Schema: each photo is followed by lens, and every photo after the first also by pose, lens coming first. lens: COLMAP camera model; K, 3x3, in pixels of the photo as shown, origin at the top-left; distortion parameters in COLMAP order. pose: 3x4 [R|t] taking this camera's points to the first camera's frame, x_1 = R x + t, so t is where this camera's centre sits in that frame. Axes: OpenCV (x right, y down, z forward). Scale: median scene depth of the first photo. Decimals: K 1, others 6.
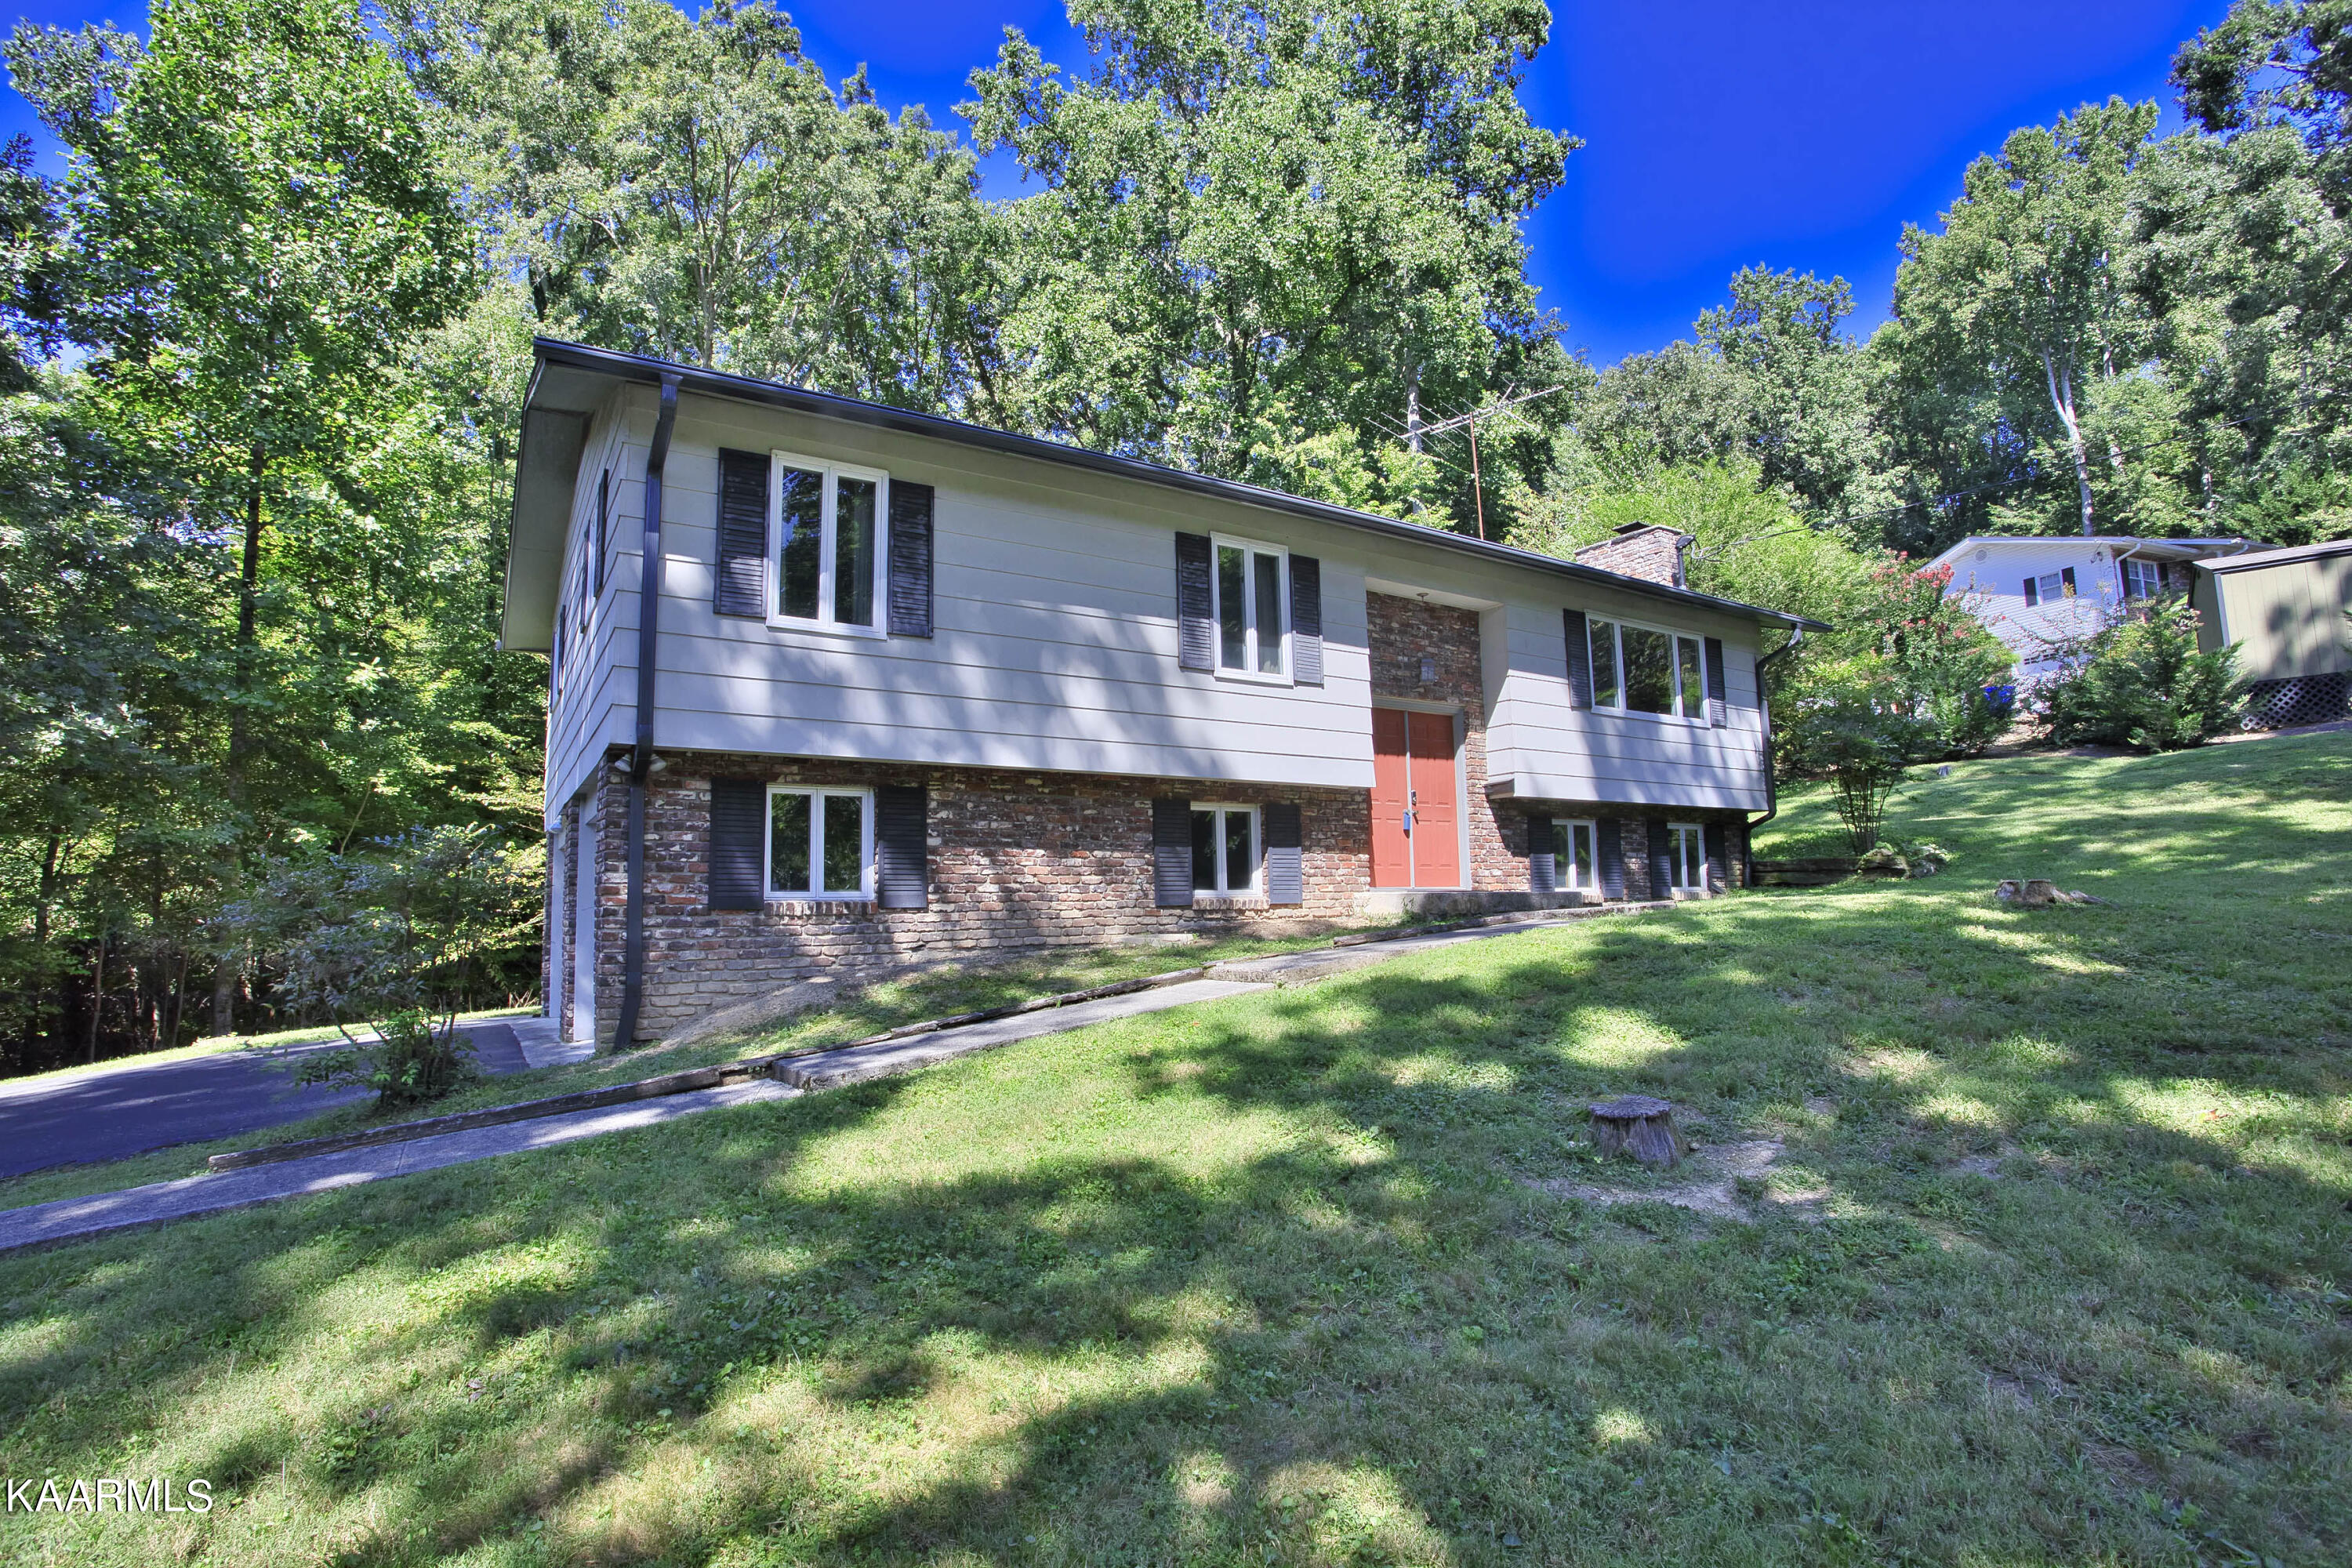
lens RADIAL K [[1152.0, 0, 1176.0], [0, 1152.0, 784.0], [0, 0, 1]] dist [-0.072054, 0.034729]
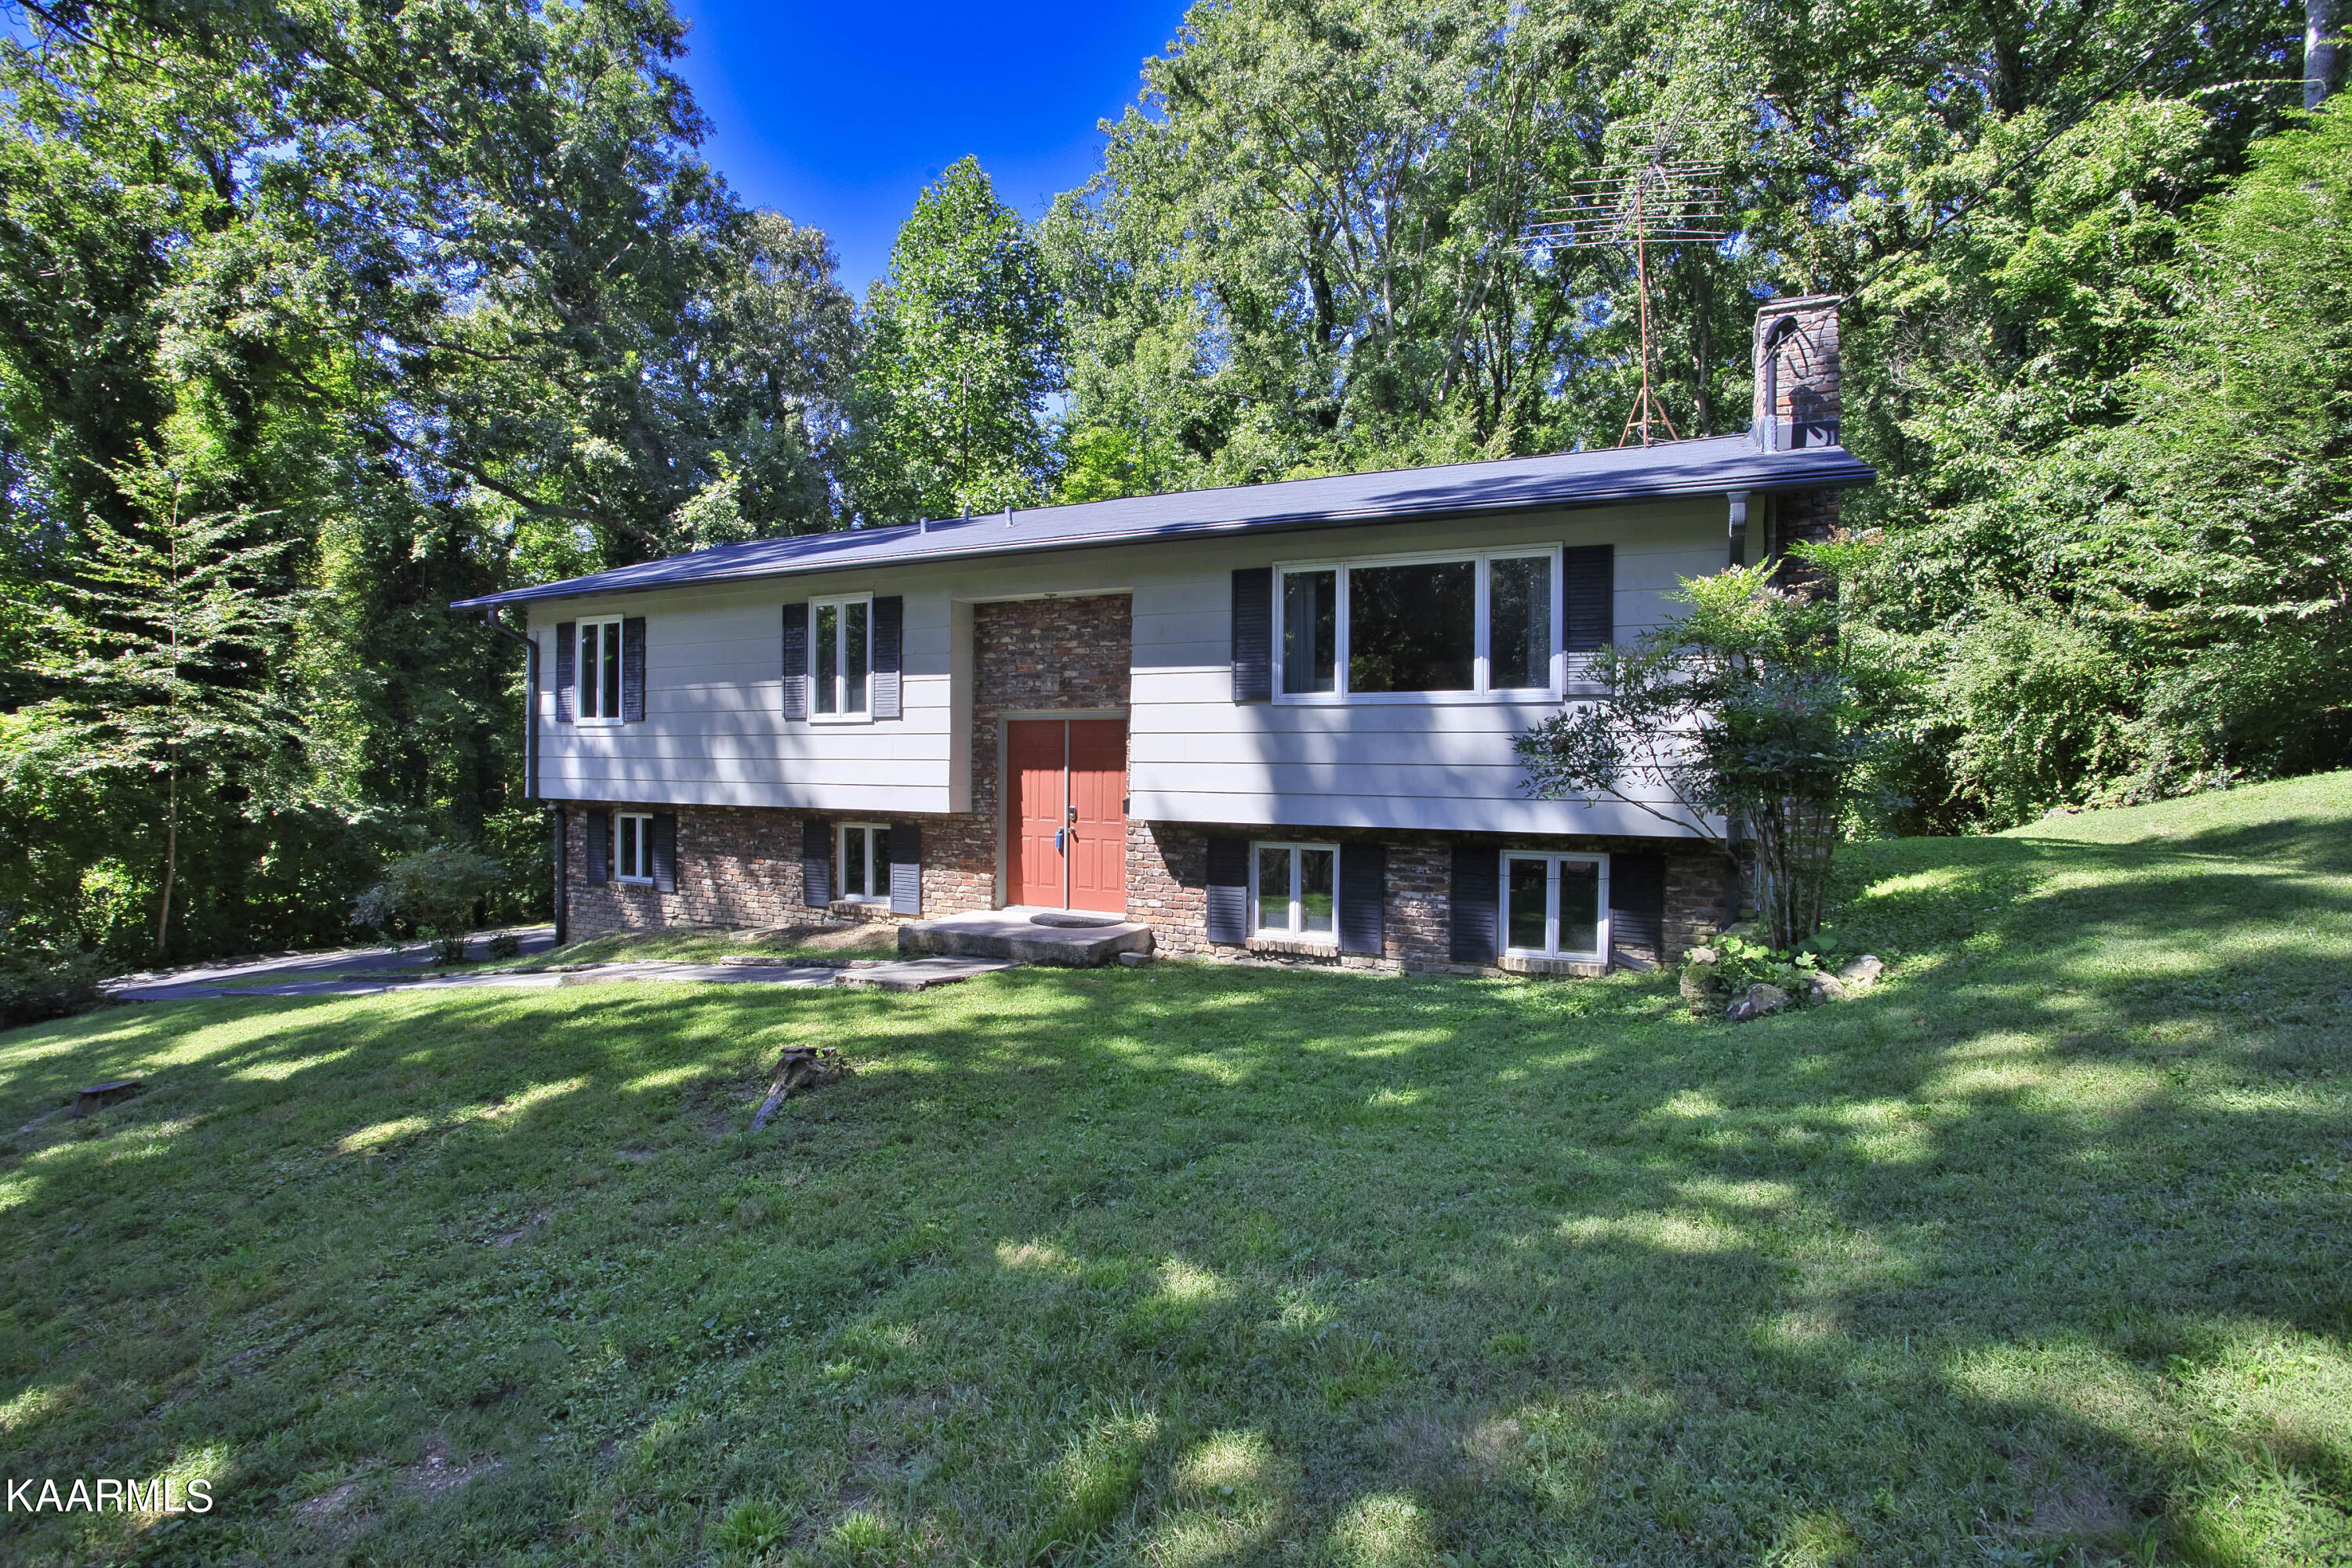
lens RADIAL K [[1152.0, 0, 1176.0], [0, 1152.0, 784.0], [0, 0, 1]] dist [-0.072054, 0.034729]
pose [[0.500794, 0.063053, -0.863267, 1.217709], [0.100356, 0.986387, 0.130263, -0.143996], [0.859729, -0.151869, 0.487649, 0.720576]]
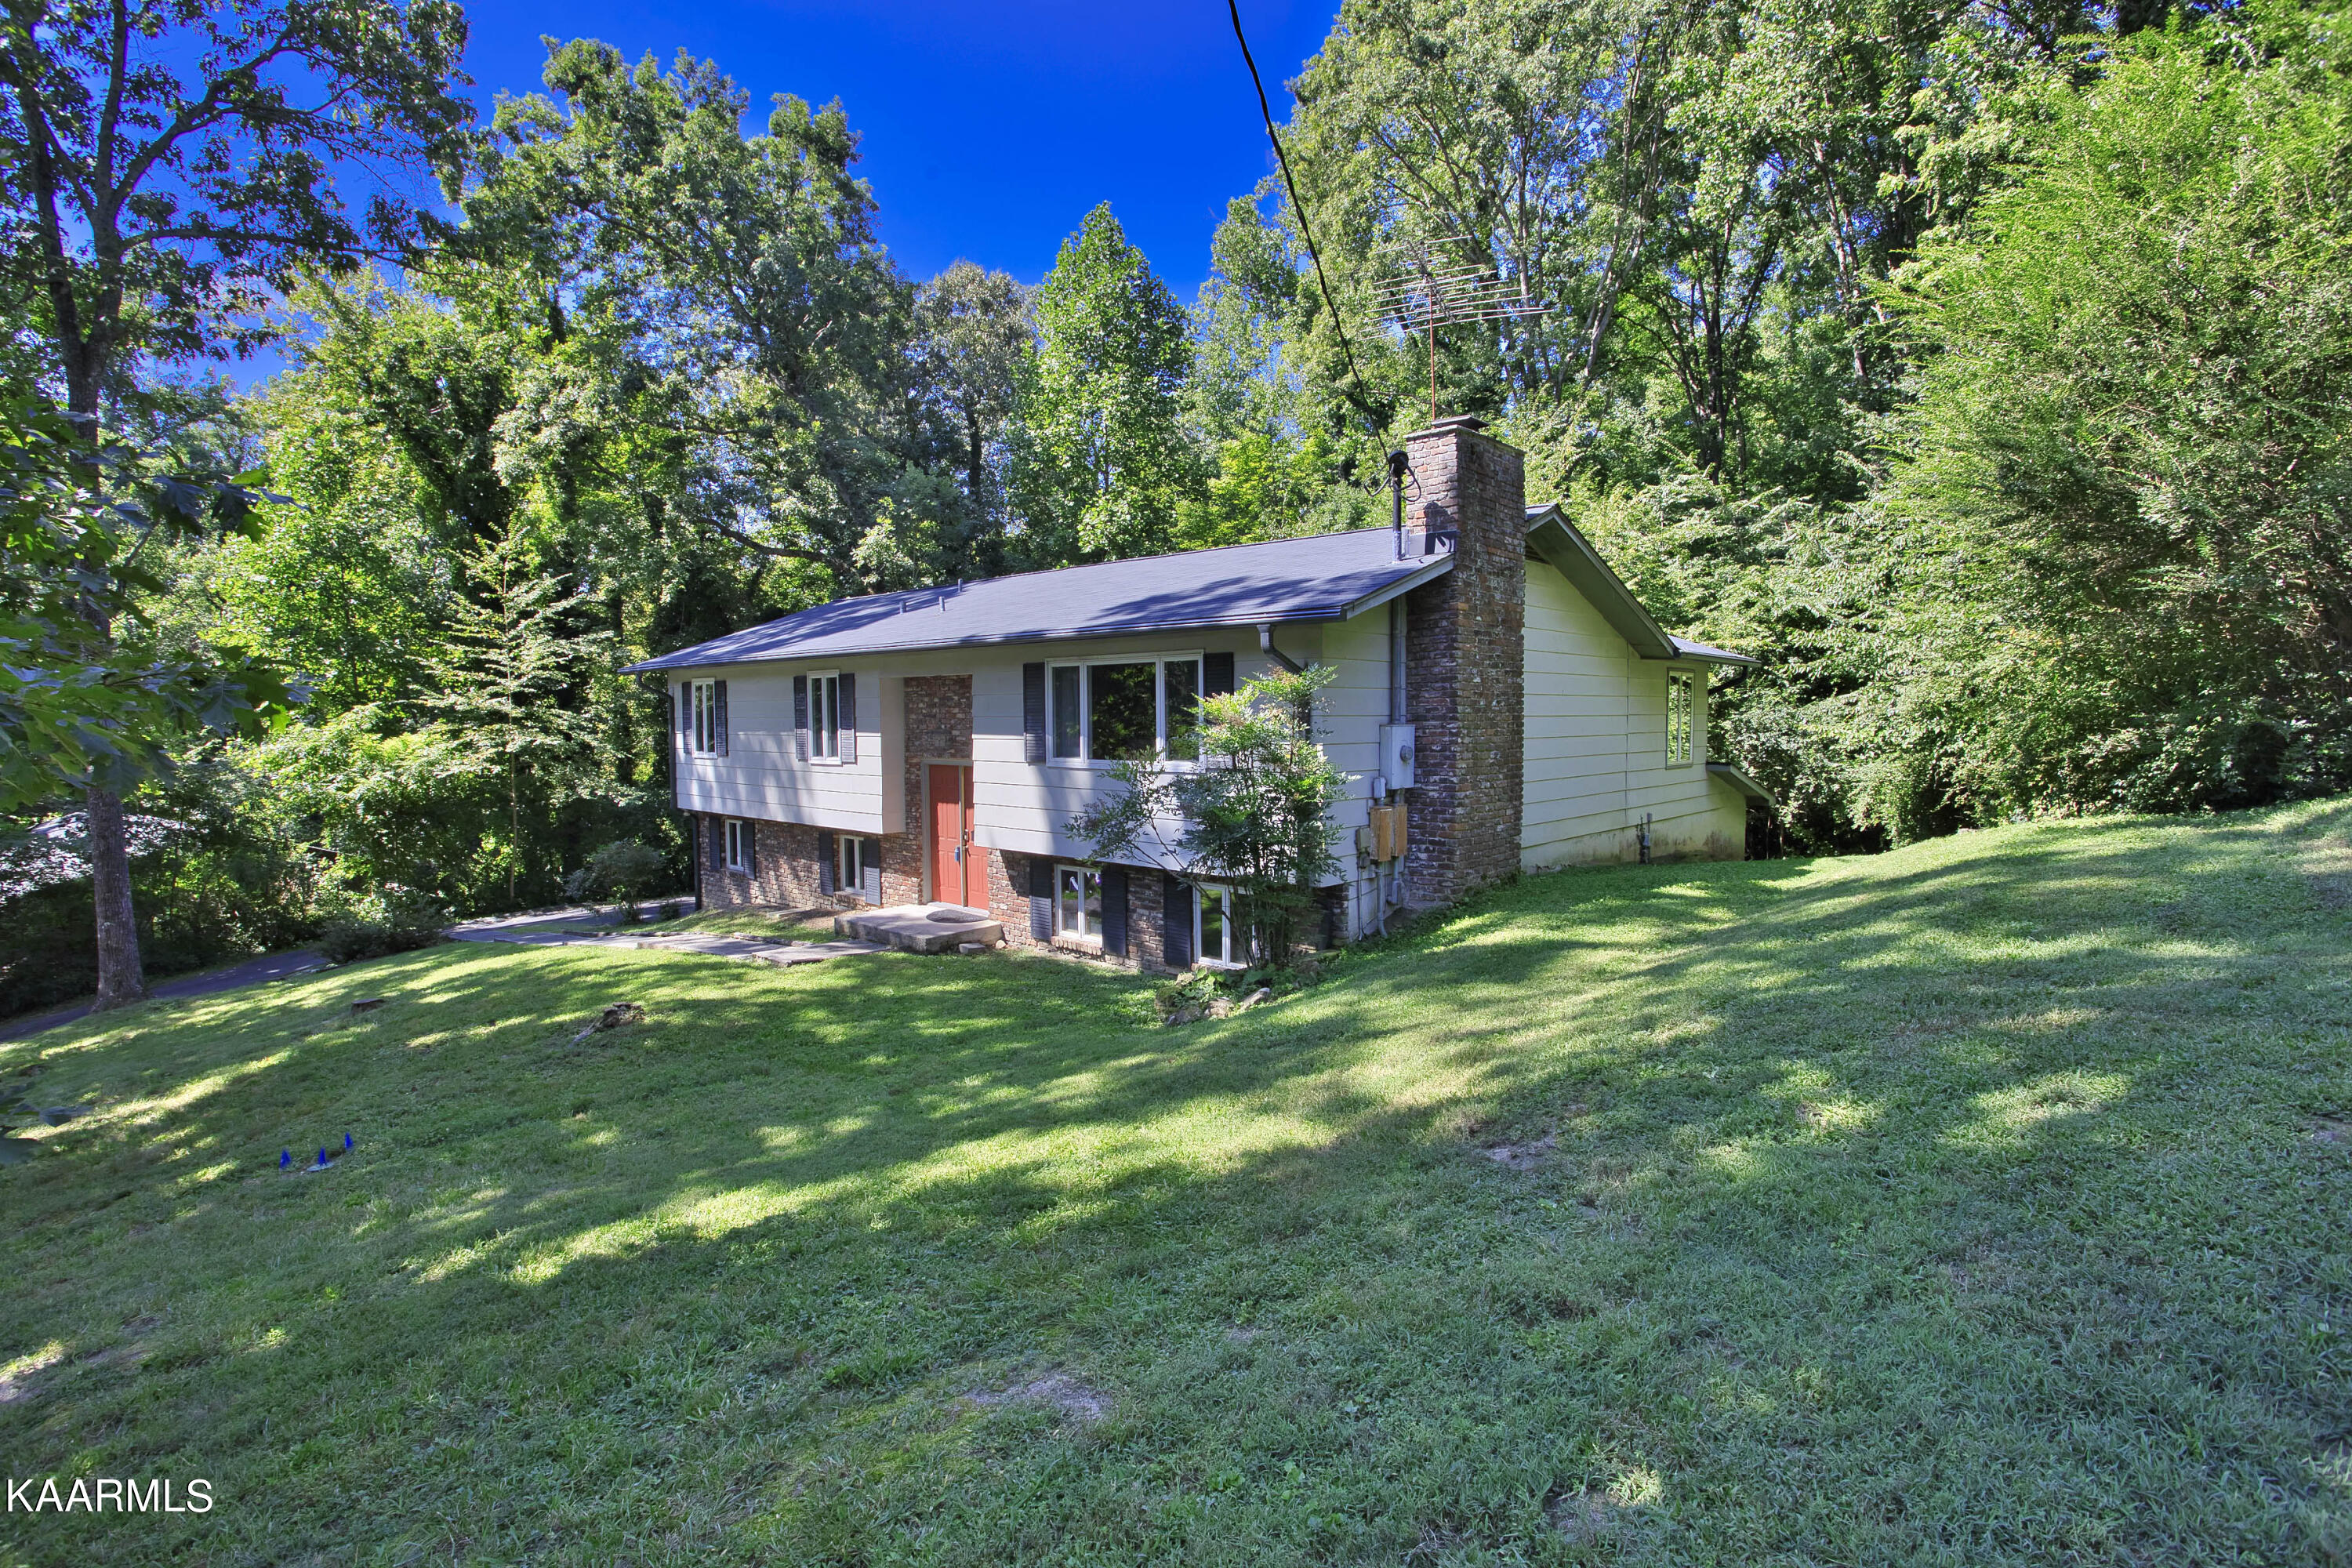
lens RADIAL K [[1152.0, 0, 1176.0], [0, 1152.0, 784.0], [0, 0, 1]] dist [-0.072054, 0.034729]
pose [[0.238669, 0.104667, -0.965444, 1.681731], [0.142675, 0.979607, 0.141474, -0.214914], [0.960563, -0.171510, 0.218868, 1.108983]]
